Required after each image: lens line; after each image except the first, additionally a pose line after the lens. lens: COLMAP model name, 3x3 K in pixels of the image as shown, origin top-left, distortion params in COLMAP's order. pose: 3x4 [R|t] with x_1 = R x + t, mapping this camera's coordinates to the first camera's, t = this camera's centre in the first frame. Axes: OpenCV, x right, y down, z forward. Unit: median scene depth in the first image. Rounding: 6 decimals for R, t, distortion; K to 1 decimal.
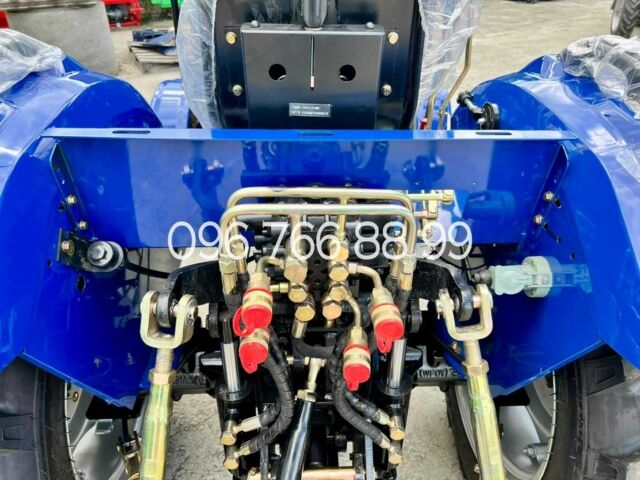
lens RADIAL K [[494.0, 0, 327.9], [0, 494.0, 237.6], [0, 0, 1]] dist [0.052056, -0.053401]
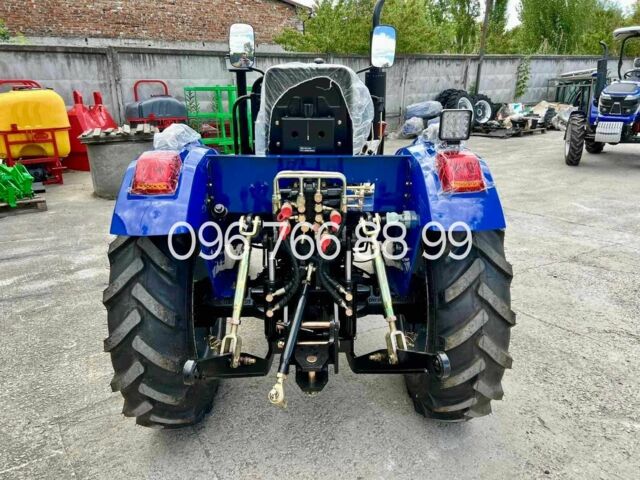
lens RADIAL K [[494.0, 0, 327.9], [0, 494.0, 237.6], [0, 0, 1]] dist [0.052056, -0.053401]
pose [[0.999779, -0.009852, -0.018551, 0.097592], [0.004826, 0.967293, -0.253615, 0.720604], [0.020443, 0.253469, 0.967127, -1.163383]]
